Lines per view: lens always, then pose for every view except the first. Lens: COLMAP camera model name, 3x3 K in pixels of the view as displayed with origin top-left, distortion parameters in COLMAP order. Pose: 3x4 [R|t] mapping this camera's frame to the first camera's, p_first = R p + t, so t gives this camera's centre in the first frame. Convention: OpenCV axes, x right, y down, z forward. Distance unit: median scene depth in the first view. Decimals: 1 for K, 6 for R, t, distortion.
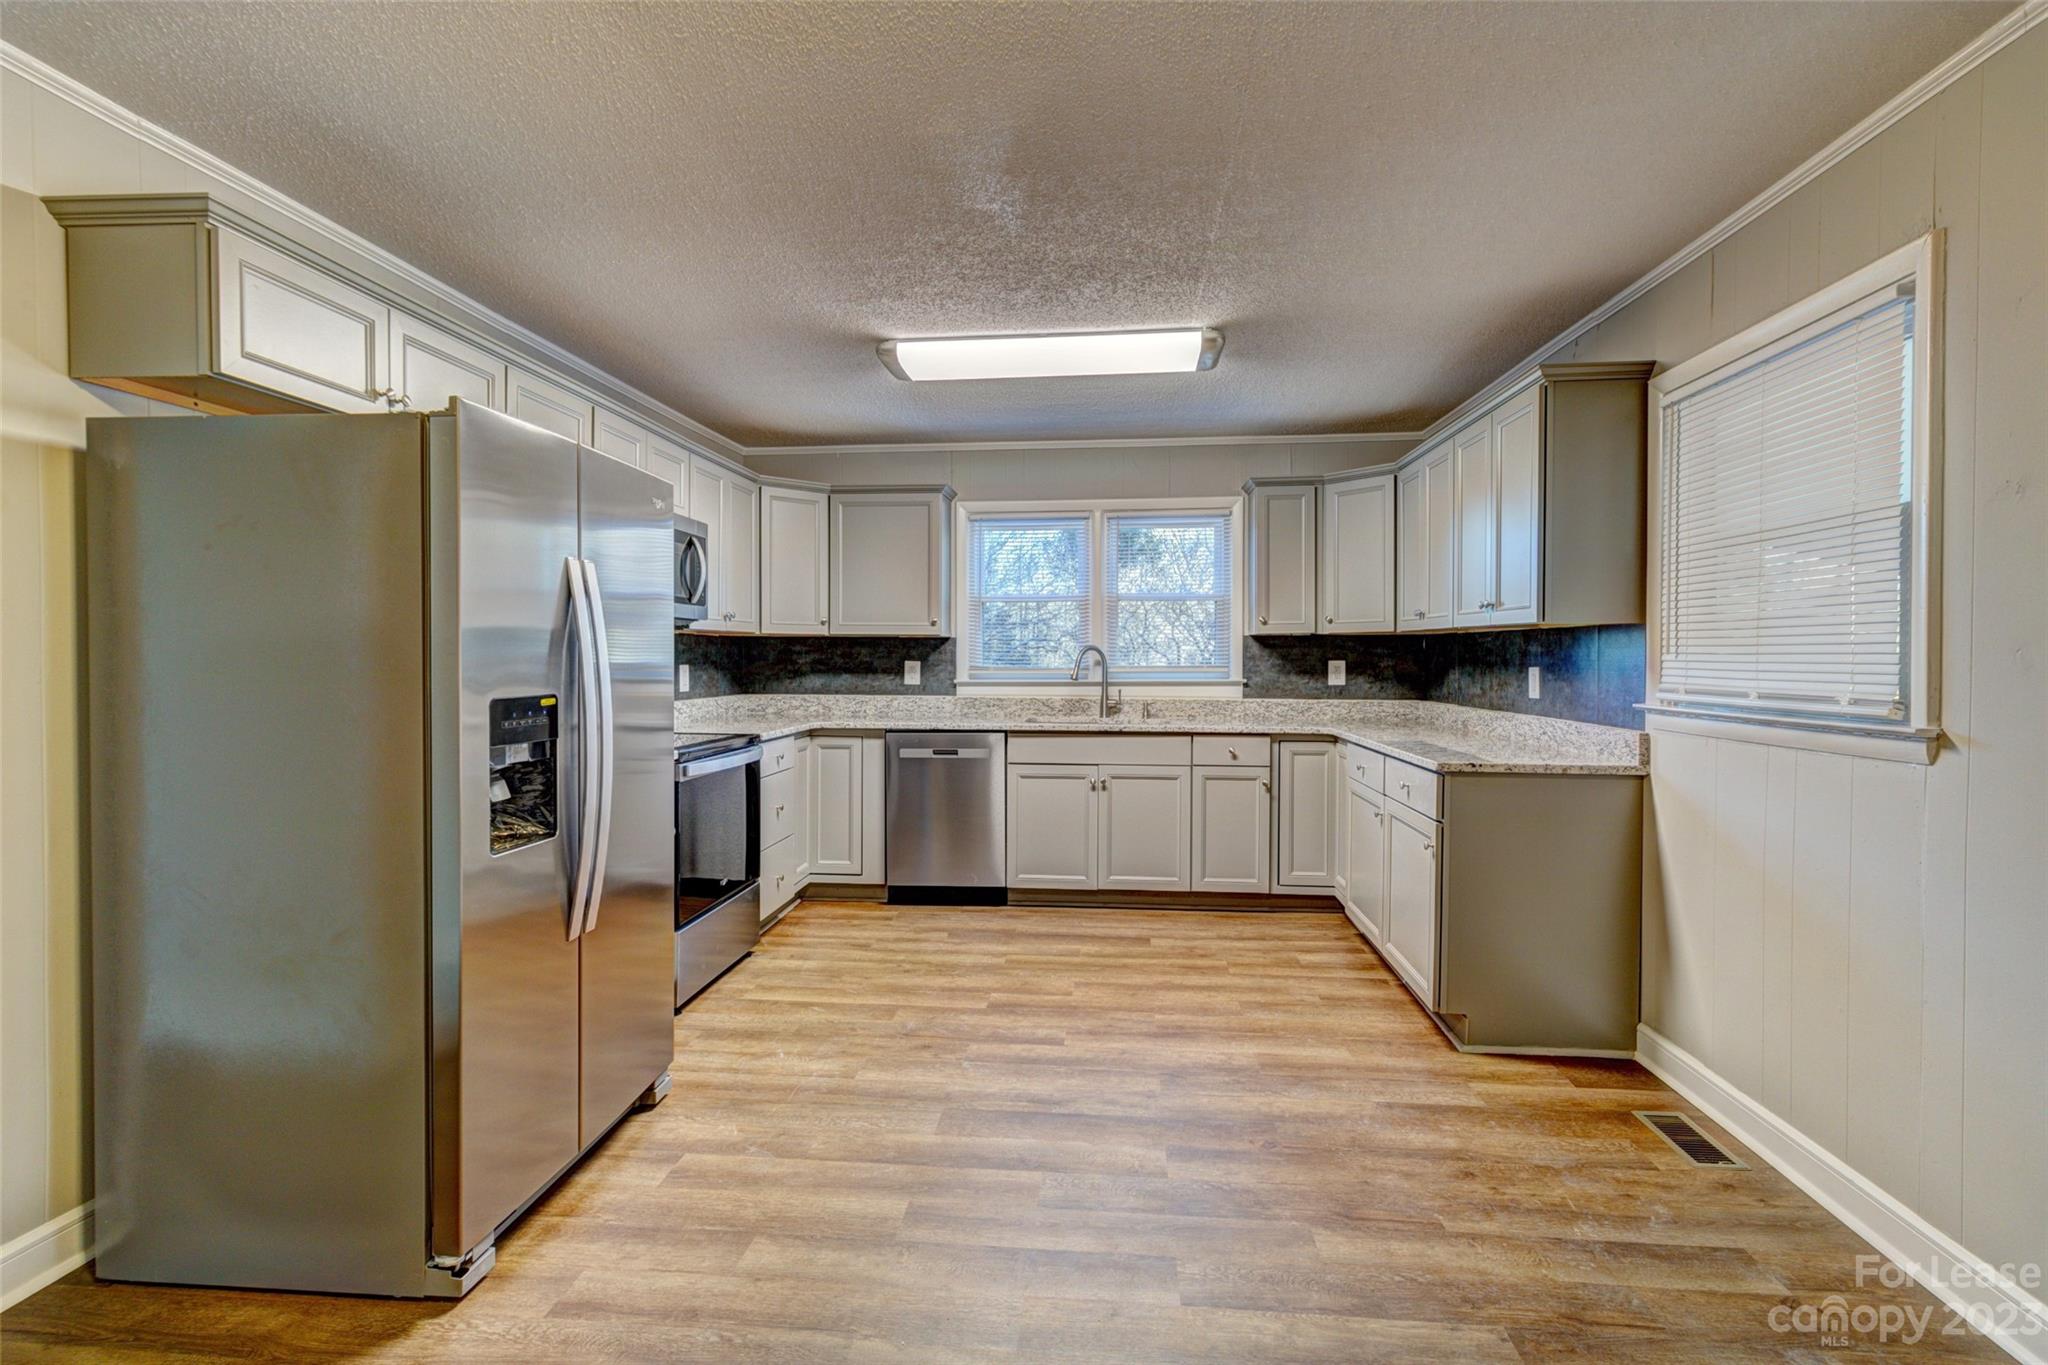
lens RADIAL K [[938.9, 0, 1024.7], [0, 938.9, 670.4], [0, 0, 1]] dist [0.008484, -0.000707]
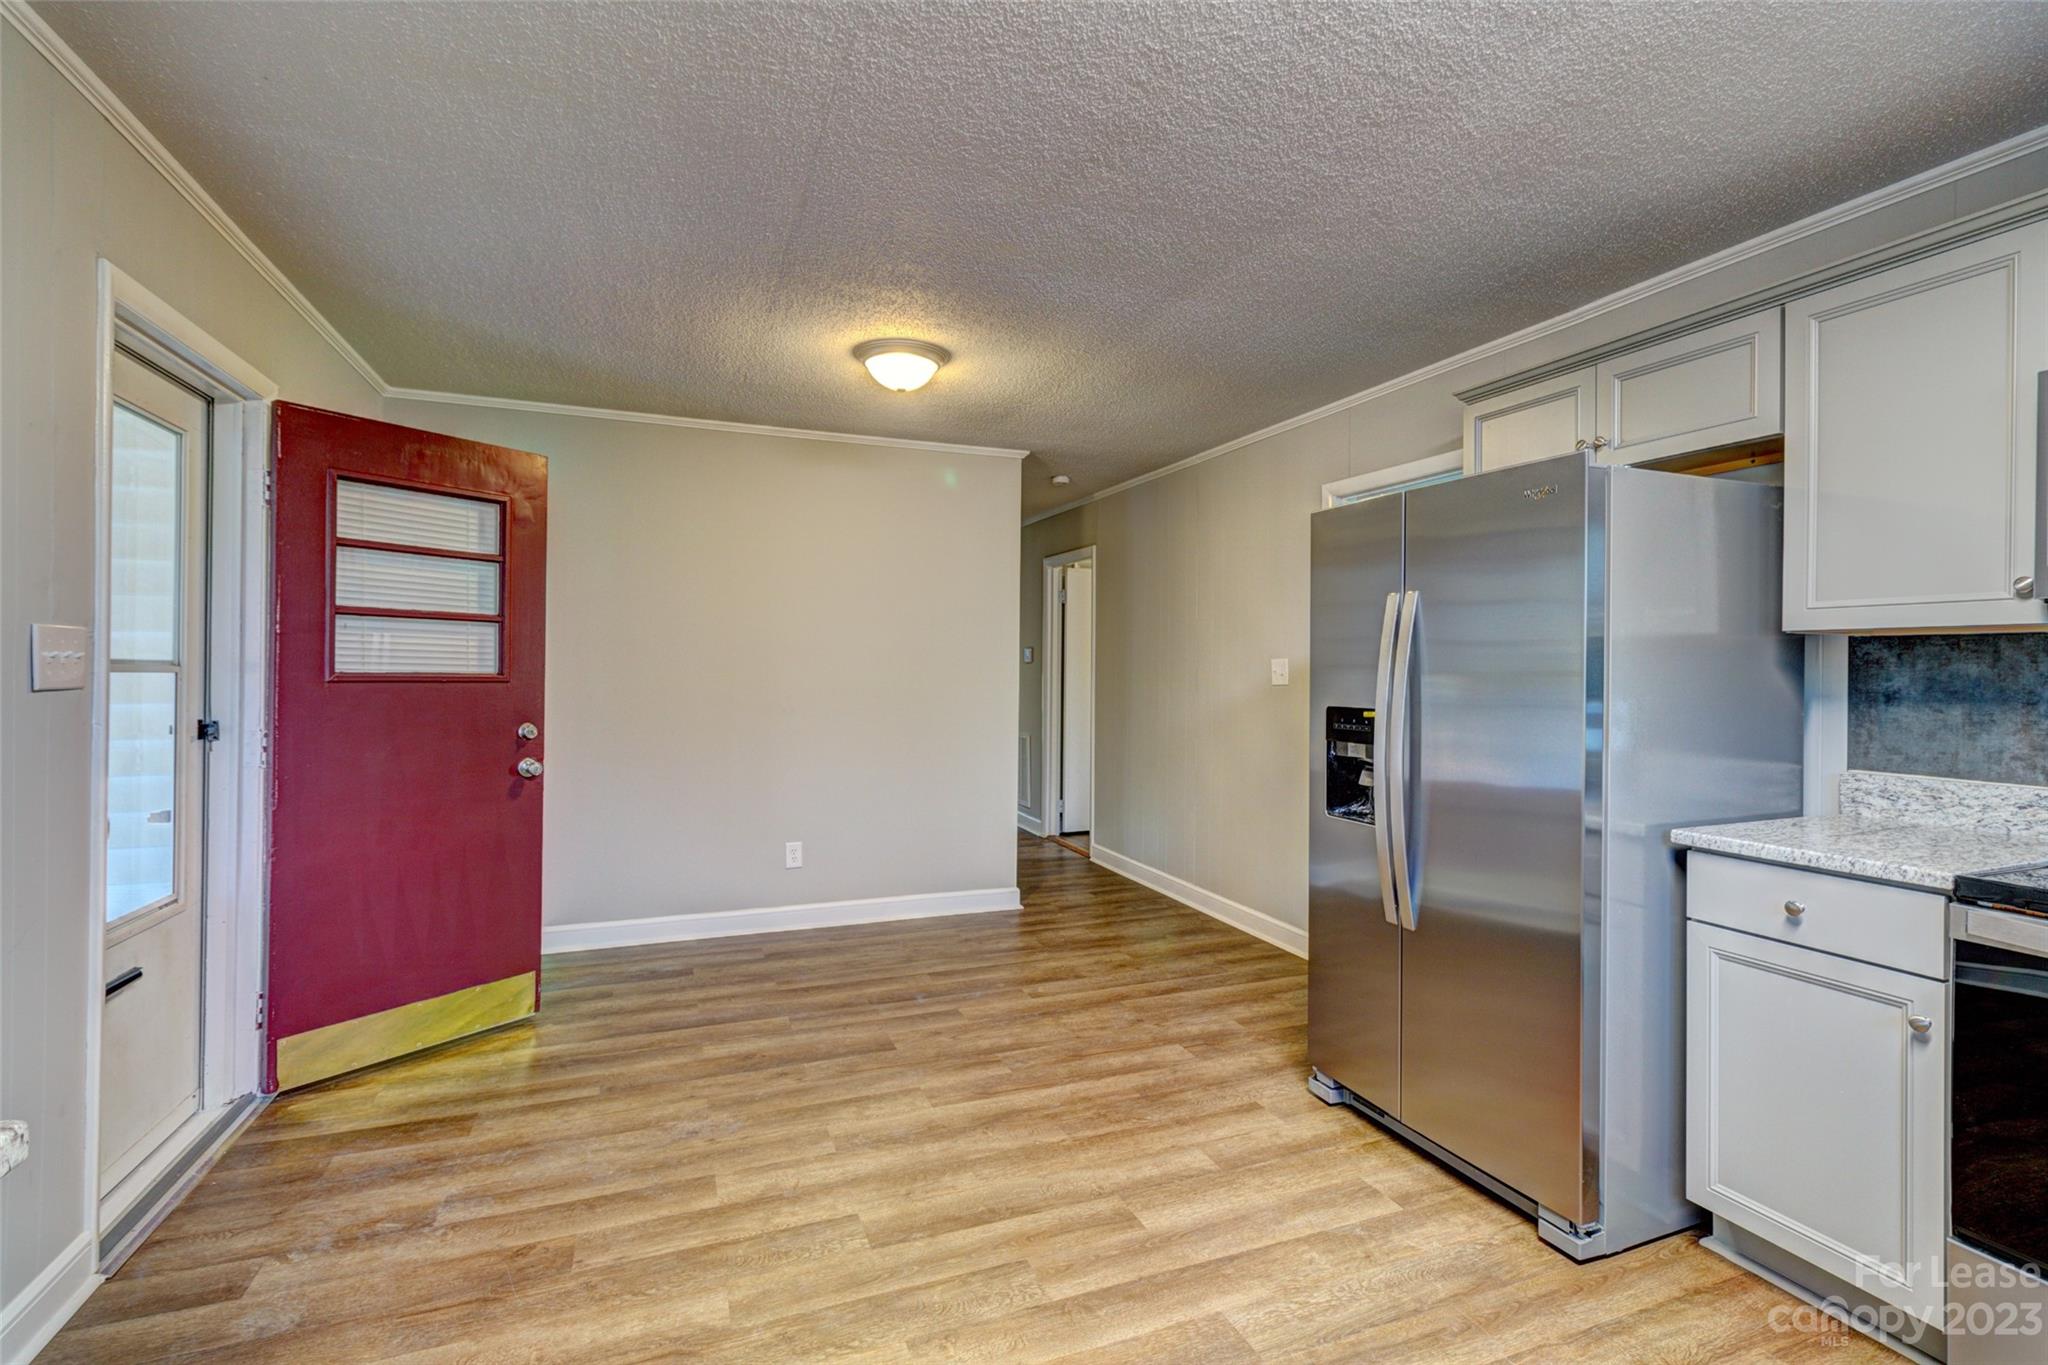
lens RADIAL K [[938.9, 0, 1031.7], [0, 938.9, 675.3], [0, 0, 1]] dist [0.008484, -0.000707]
pose [[-0.887812, -0.008324, -0.460132, 0.224977], [-0.018463, 0.999676, 0.017540, -0.015136], [0.459837, 0.024068, -0.887677, 0.918415]]
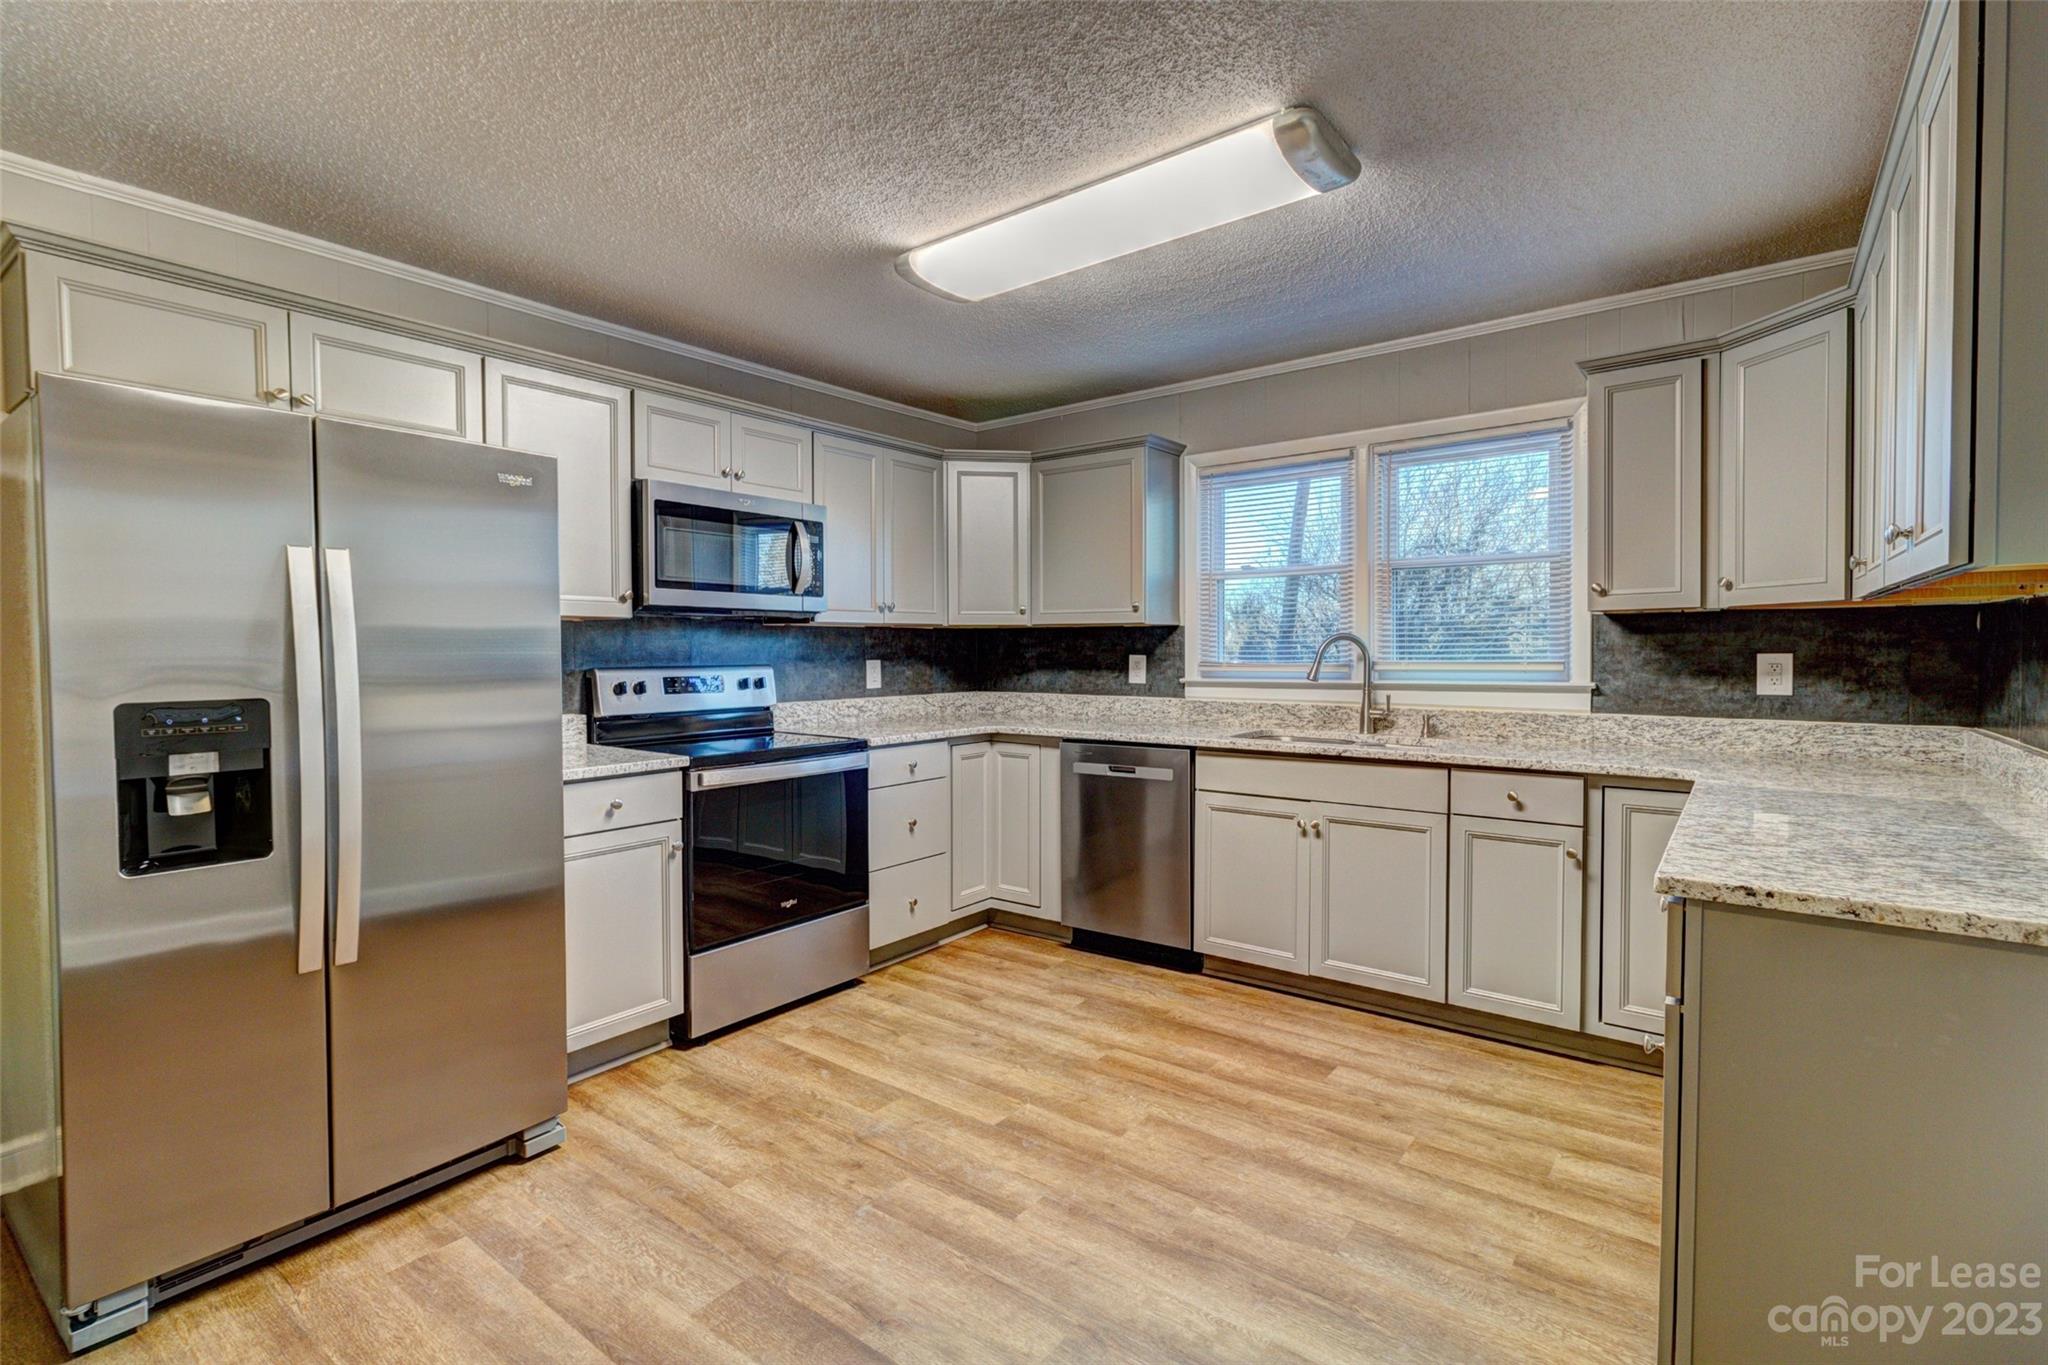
lens RADIAL K [[938.9, 0, 1033.2], [0, 938.9, 672.9], [0, 0, 1]] dist [0.008484, -0.000707]
pose [[0.851224, 0.008252, -0.524737, 0.291590], [-0.001818, 0.999917, 0.012776, -0.005689], [0.524799, -0.009921, 0.851169, 0.304168]]
